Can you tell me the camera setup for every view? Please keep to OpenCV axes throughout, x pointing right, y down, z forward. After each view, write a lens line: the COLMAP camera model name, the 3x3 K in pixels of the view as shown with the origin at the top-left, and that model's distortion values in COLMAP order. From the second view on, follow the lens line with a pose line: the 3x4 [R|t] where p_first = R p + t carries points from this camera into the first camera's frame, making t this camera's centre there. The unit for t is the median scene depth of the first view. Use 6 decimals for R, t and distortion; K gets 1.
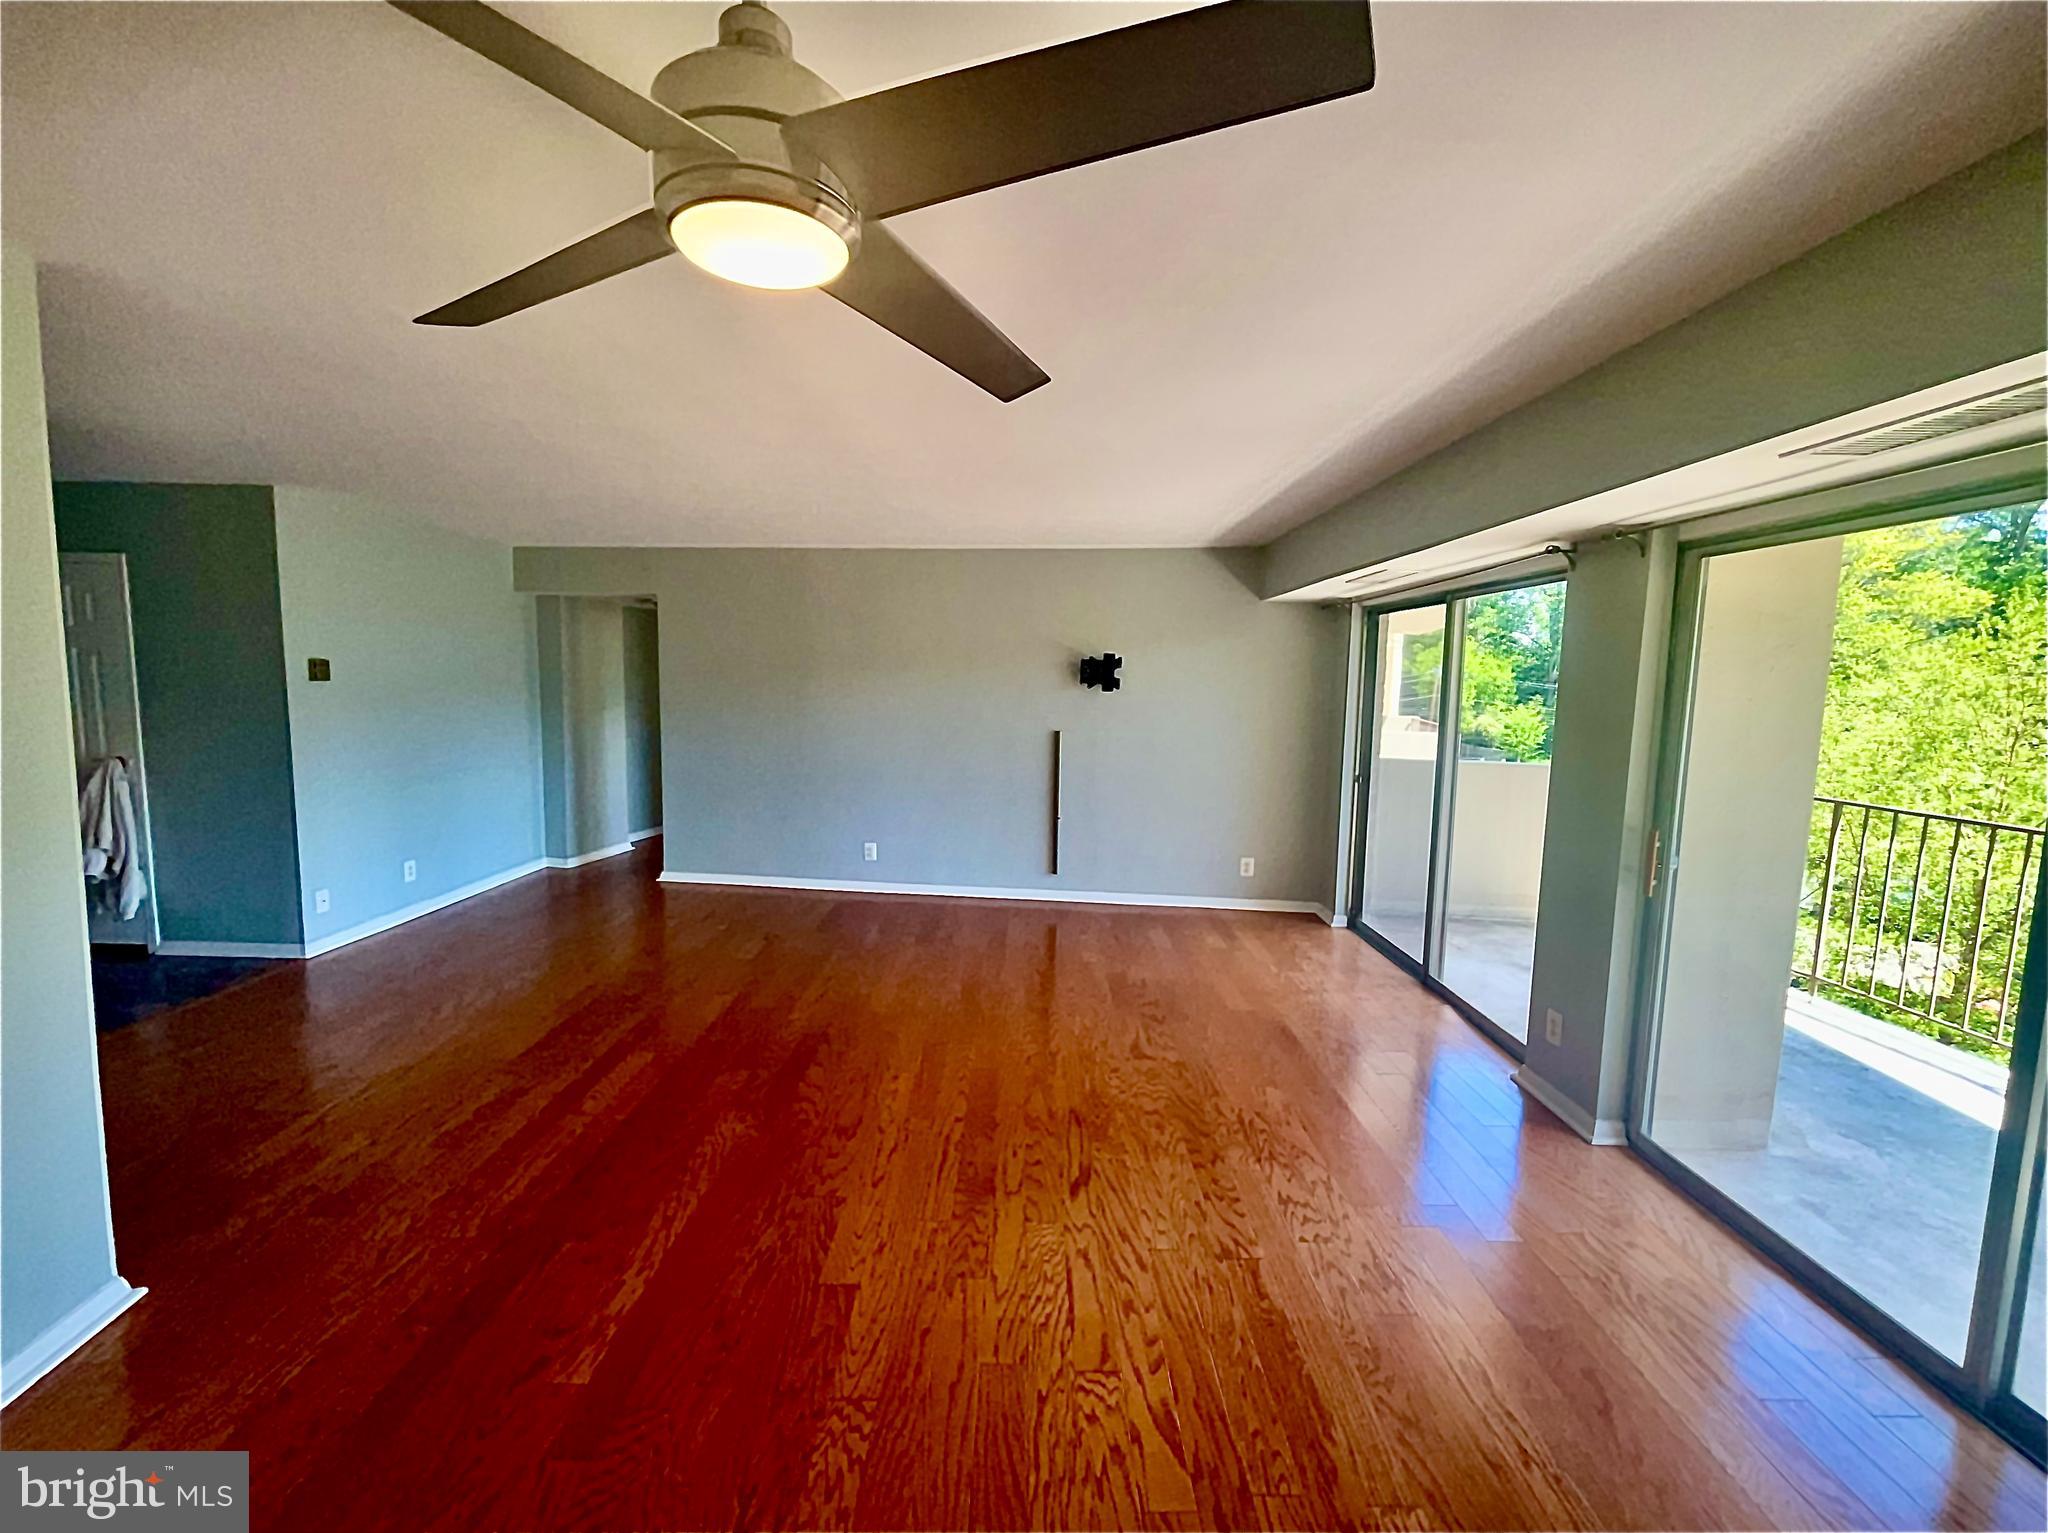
lens RADIAL K [[891.4, 0, 994.1], [0, 891.4, 779.1], [0, 0, 1]] dist [0.000504, 0.000195]
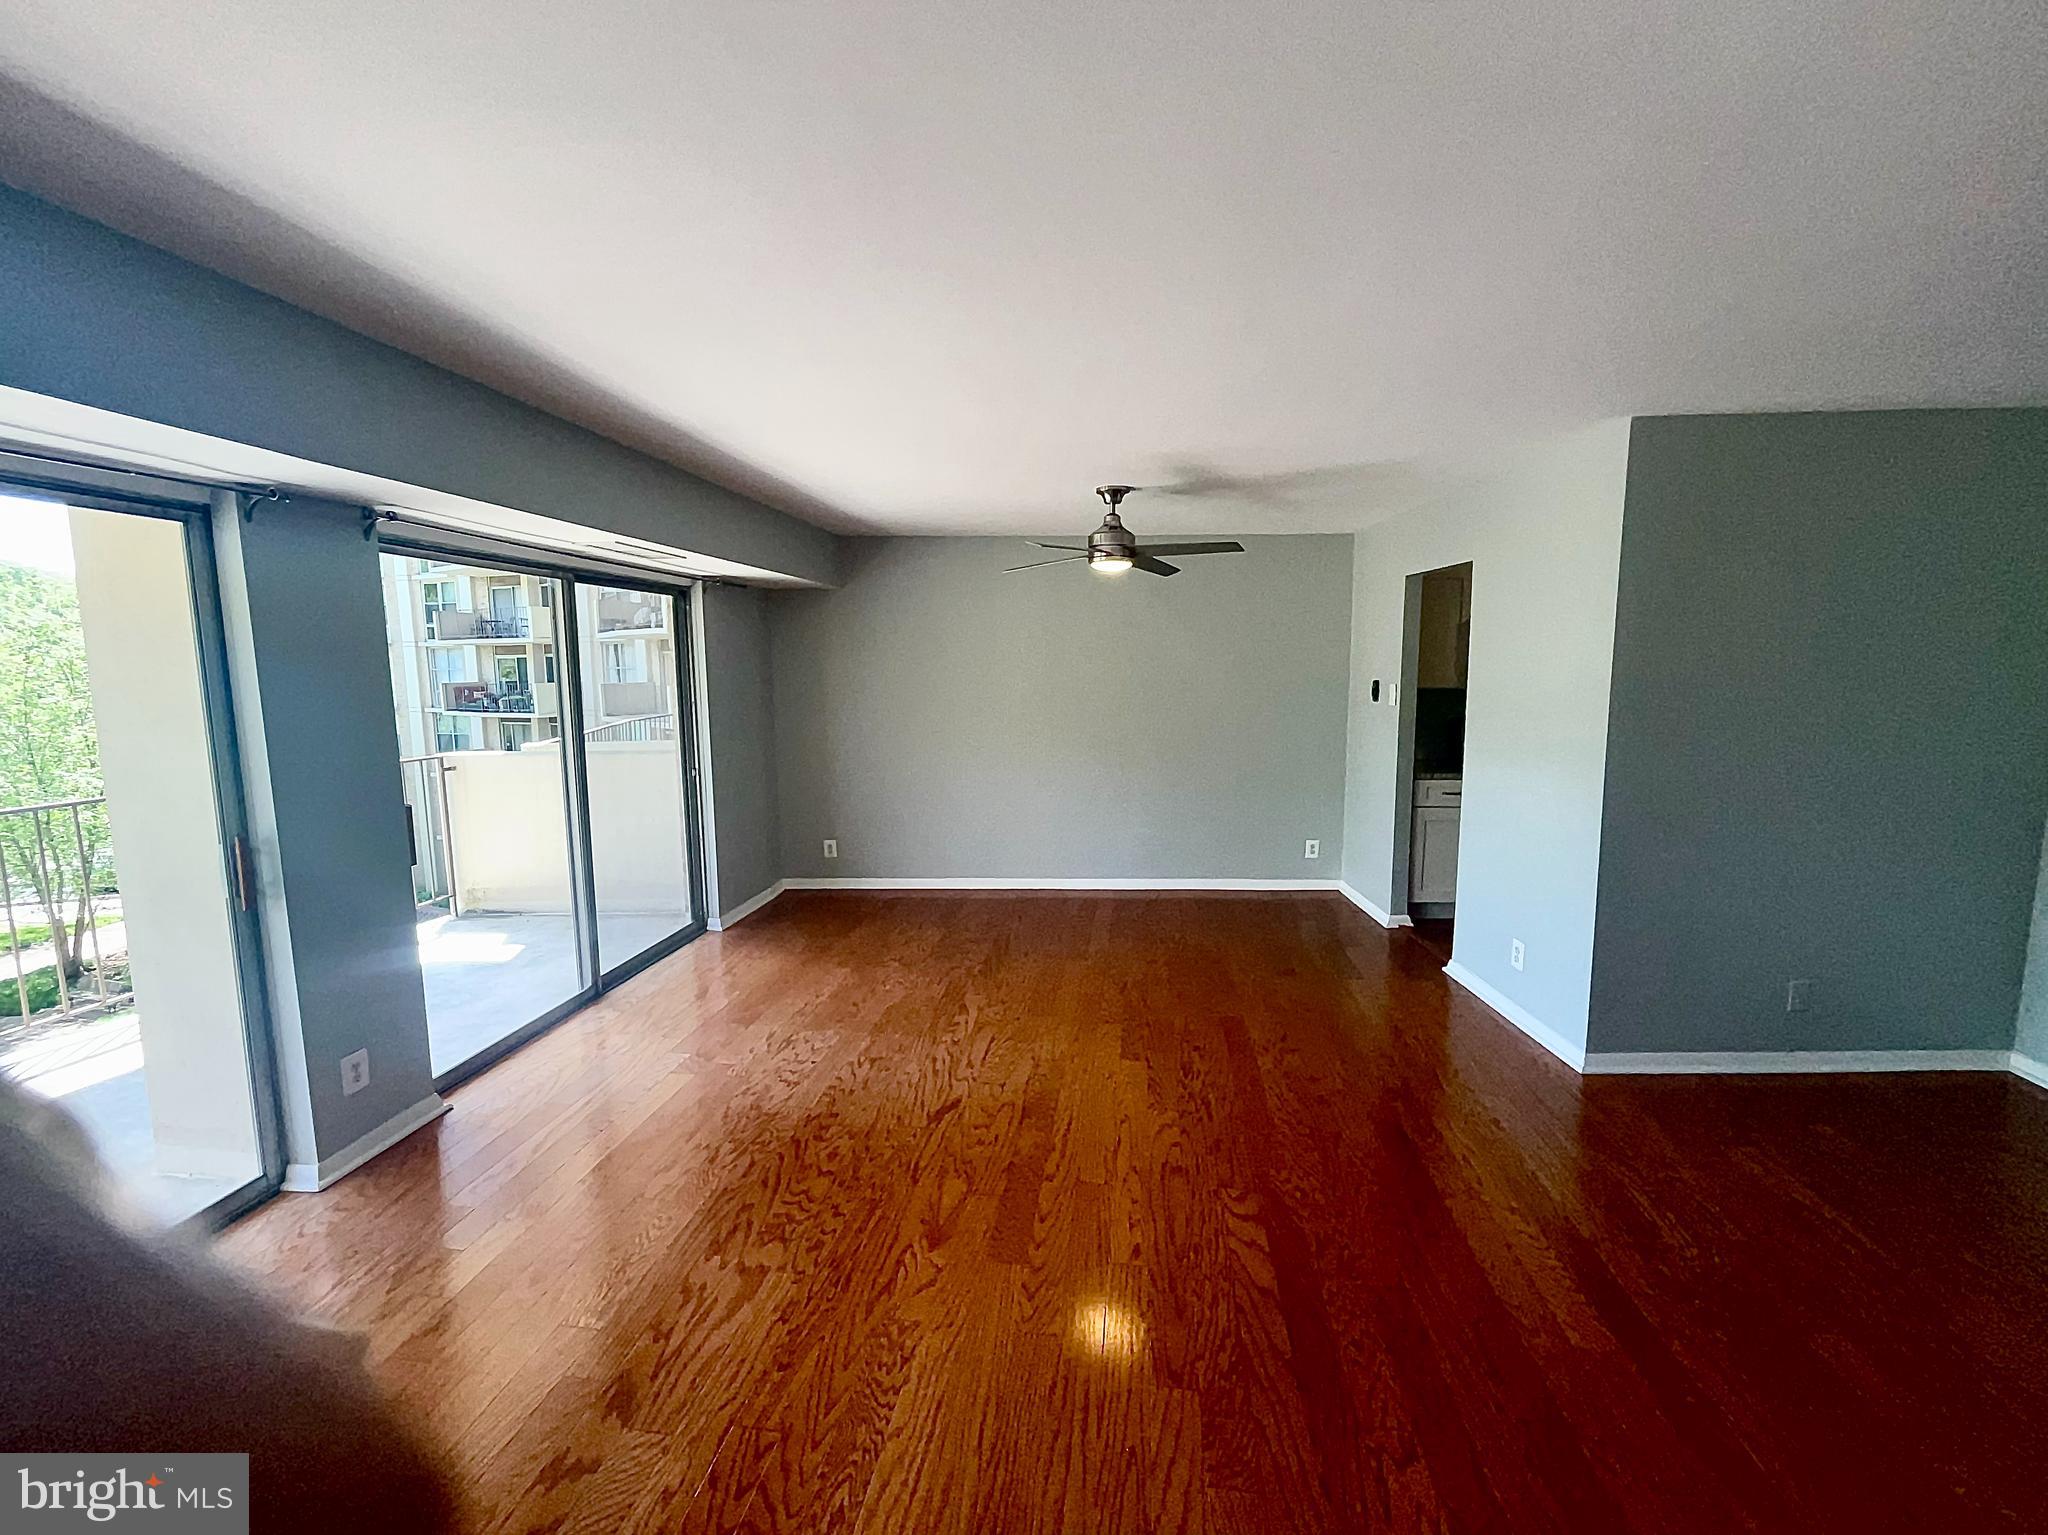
lens RADIAL K [[853.4, 0, 1024.0], [0, 853.4, 767.5], [0, 0, 1]] dist [-0.000493, 0.000416]
pose [[-0.994590, -0.021664, 0.101598, -0.097220], [0.002921, 0.971795, 0.235809, -0.219662], [-0.103841, 0.234830, -0.966474, 1.824665]]
